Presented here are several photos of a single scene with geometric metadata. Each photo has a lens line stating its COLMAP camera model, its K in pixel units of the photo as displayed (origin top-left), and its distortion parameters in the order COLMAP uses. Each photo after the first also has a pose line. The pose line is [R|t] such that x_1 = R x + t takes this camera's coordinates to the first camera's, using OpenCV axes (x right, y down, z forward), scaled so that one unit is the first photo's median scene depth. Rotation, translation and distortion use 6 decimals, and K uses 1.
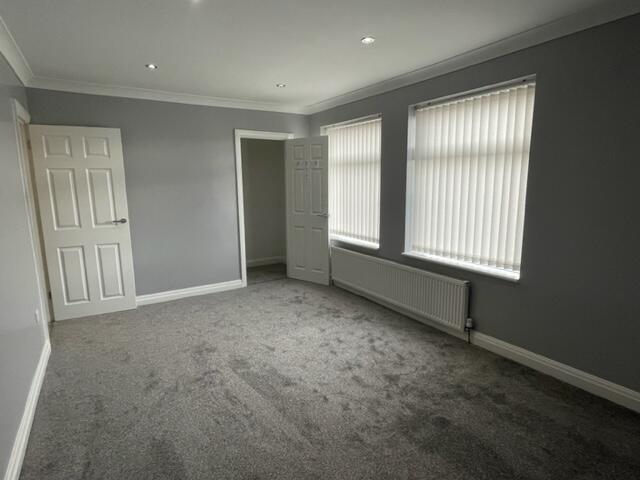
lens RADIAL K [[350.2, 0, 320.9], [0, 350.2, 238.5], [0, 0, 1]] dist [-0.003414, -0.000217]
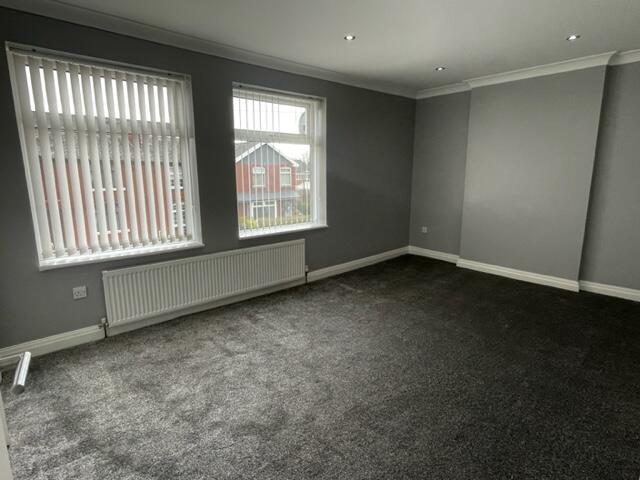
lens RADIAL K [[353.3, 0, 320.0], [0, 353.3, 240.0], [0, 0, 1]] dist [0.006002, 0.000628]
pose [[-0.143183, -0.196829, 0.969926, -0.786994], [0.154039, 0.963649, 0.218295, -0.138413], [-0.977635, 0.180663, -0.107659, 0.941899]]
